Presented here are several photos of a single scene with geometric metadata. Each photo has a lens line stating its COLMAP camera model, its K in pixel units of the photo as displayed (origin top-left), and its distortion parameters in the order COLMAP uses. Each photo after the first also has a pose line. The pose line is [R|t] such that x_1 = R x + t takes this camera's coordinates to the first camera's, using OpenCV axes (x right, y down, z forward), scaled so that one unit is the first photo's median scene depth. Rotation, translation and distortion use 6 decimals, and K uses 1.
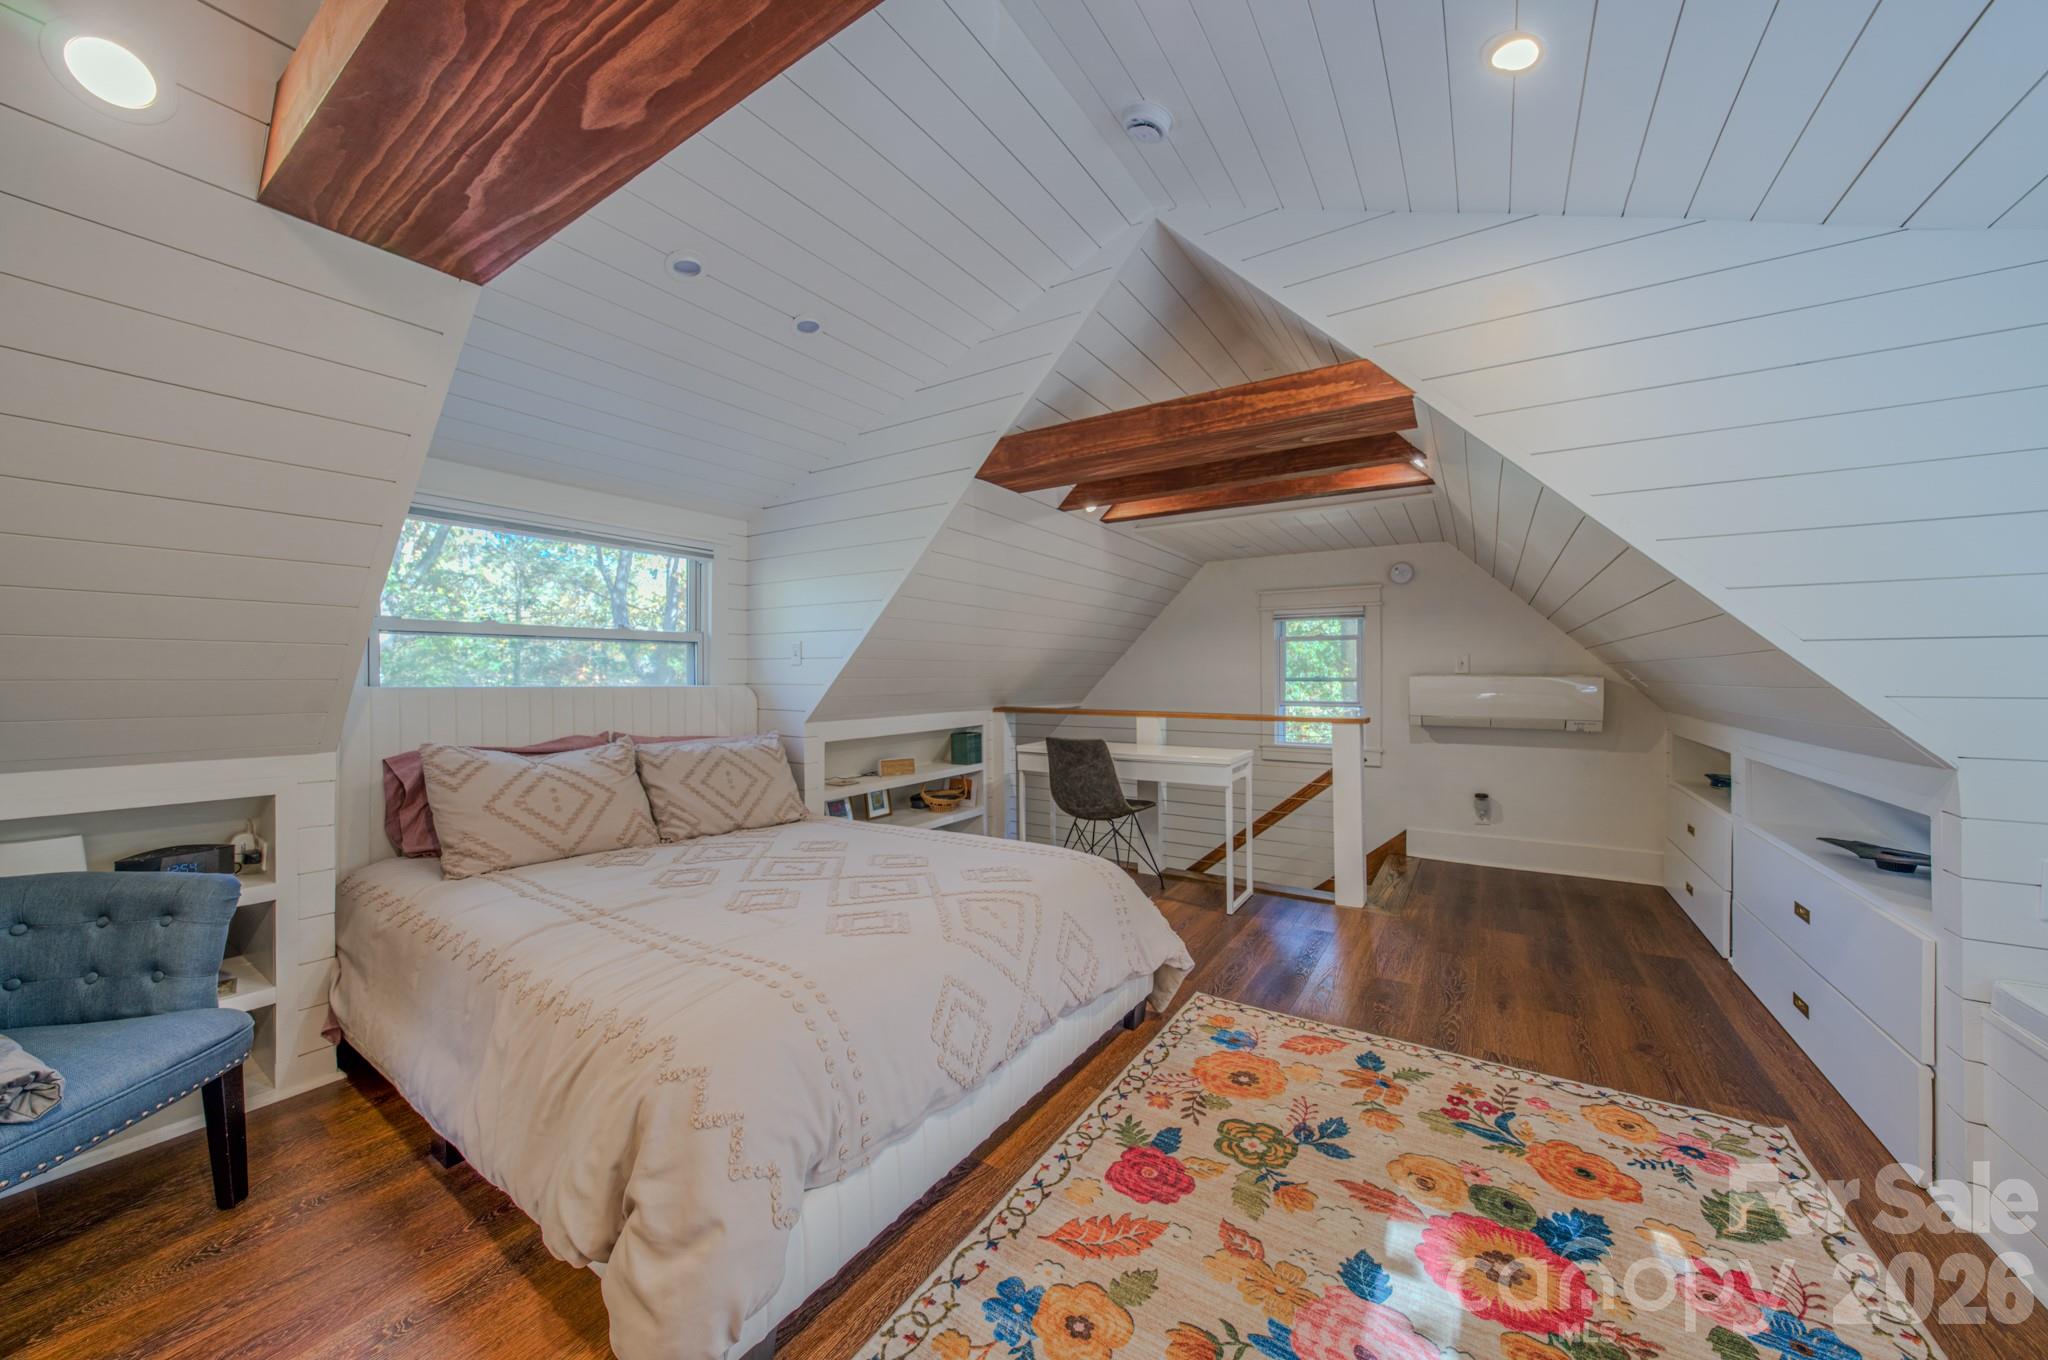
lens RADIAL K [[714.4, 0, 1027.1], [0, 714.4, 676.6], [0, 0, 1]] dist [-0.024425, 0.002578]
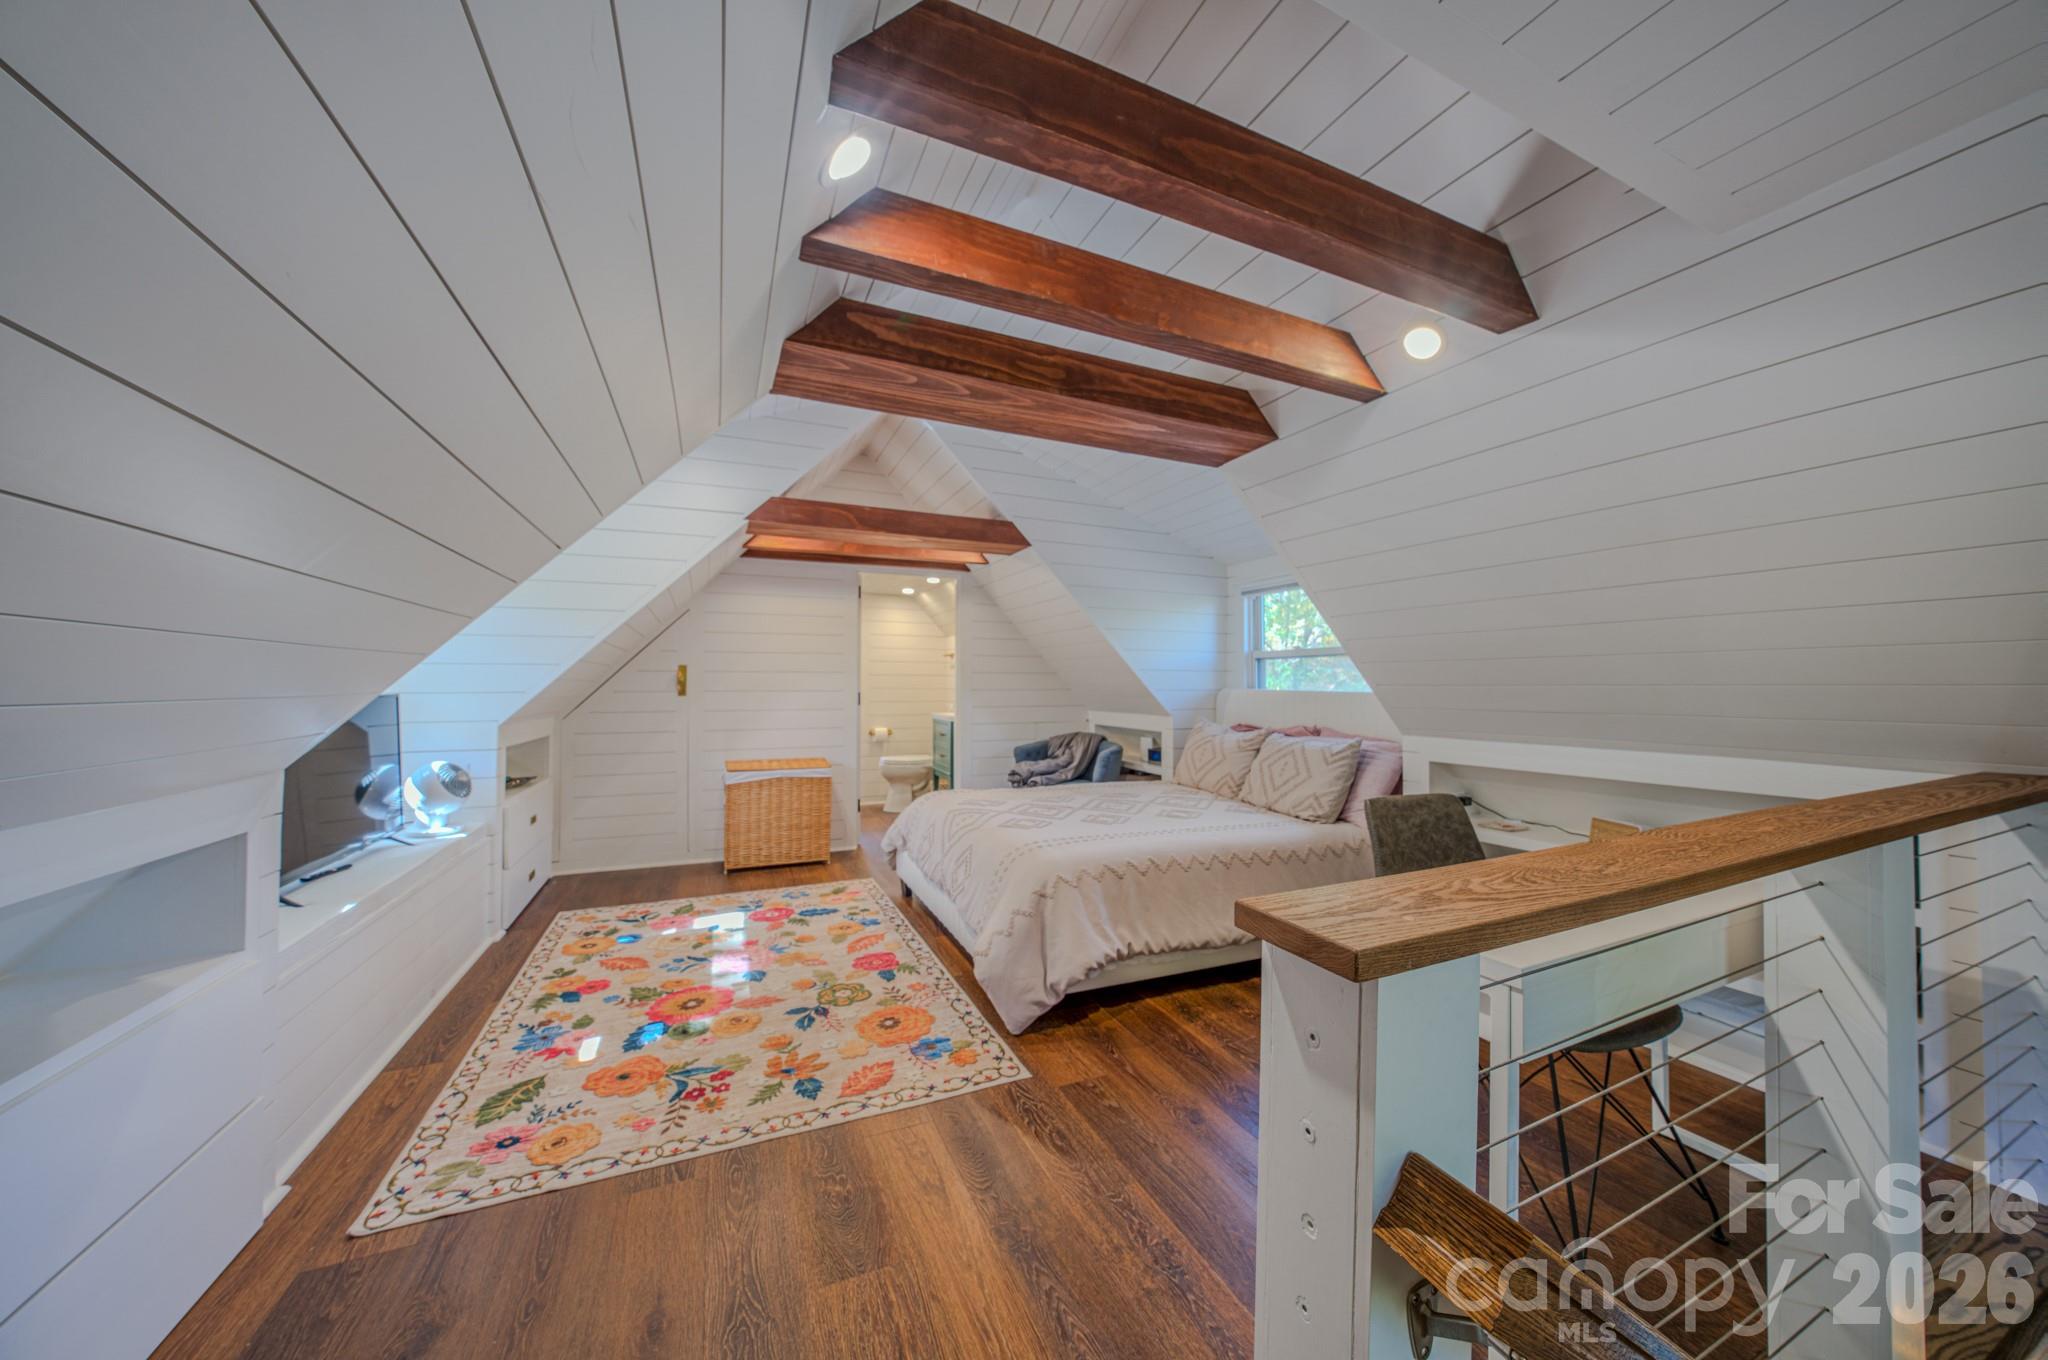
lens RADIAL K [[714.4, 0, 1032.6], [0, 714.4, 670.3], [0, 0, 1]] dist [-0.024425, 0.002578]
pose [[-0.548342, -0.013603, -0.836143, 1.278803], [-0.002291, 0.999888, -0.014764, -0.002340], [0.836251, -0.006180, -0.548312, 2.020986]]
